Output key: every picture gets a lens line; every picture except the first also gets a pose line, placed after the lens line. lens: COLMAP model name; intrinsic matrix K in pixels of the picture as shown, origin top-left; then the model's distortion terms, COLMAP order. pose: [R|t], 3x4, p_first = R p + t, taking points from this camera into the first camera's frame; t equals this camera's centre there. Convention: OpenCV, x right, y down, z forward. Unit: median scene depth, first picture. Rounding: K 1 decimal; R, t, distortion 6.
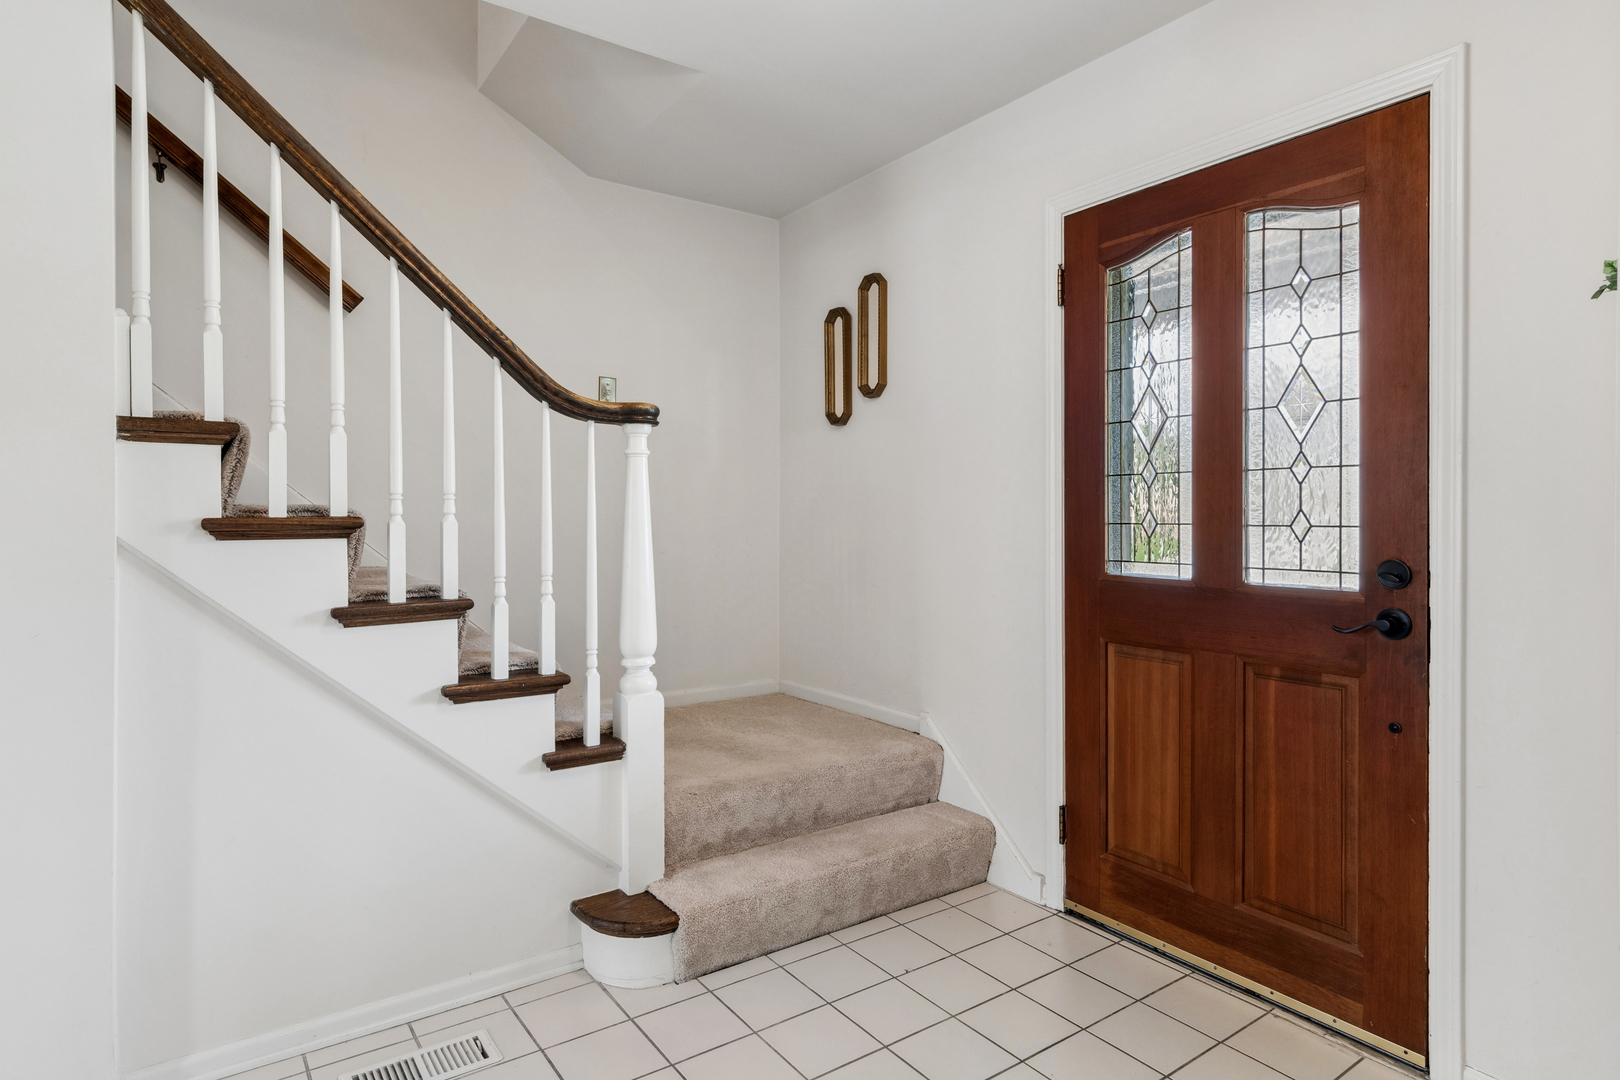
lens RADIAL K [[851.6, 0, 809.5], [0, 851.6, 537.8], [0, 0, 1]] dist [0.003420, -0.003252]
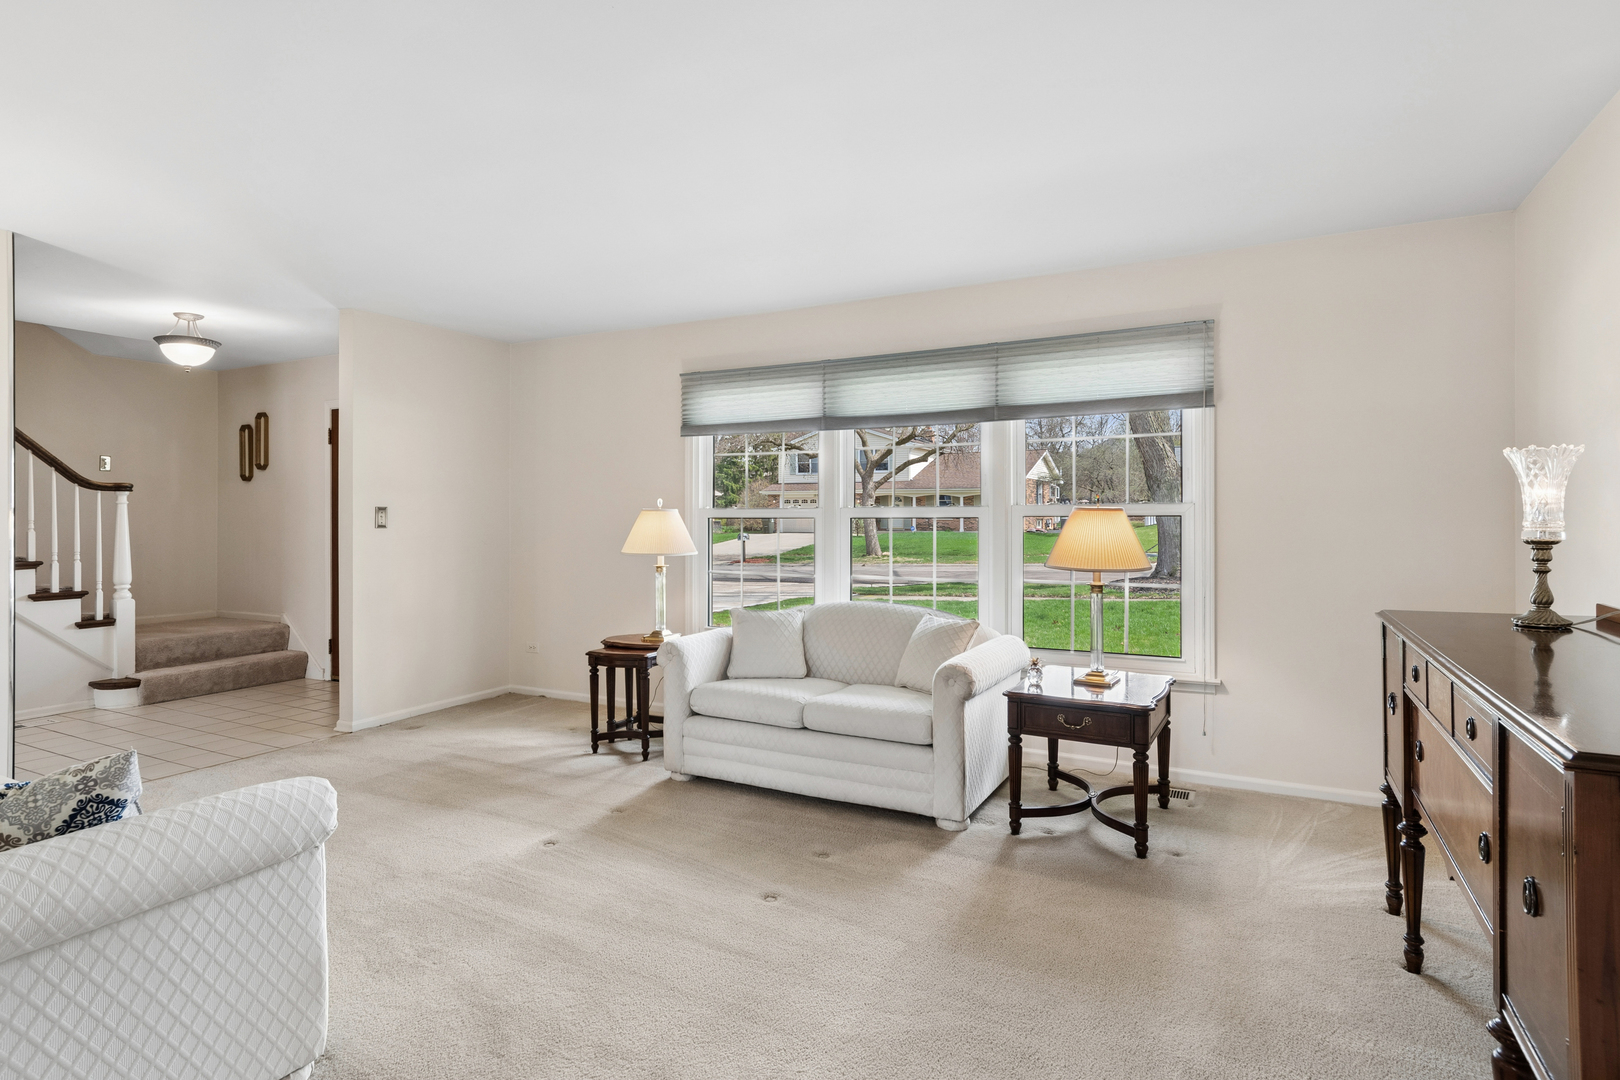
lens RADIAL K [[851.6, 0, 801.9], [0, 851.6, 516.2], [0, 0, 1]] dist [0.003420, -0.003252]
pose [[0.895219, -0.003453, 0.445613, 0.460861], [0.012608, 0.999766, -0.017583, 0.008346], [-0.445448, 0.021359, 0.895053, -2.088289]]
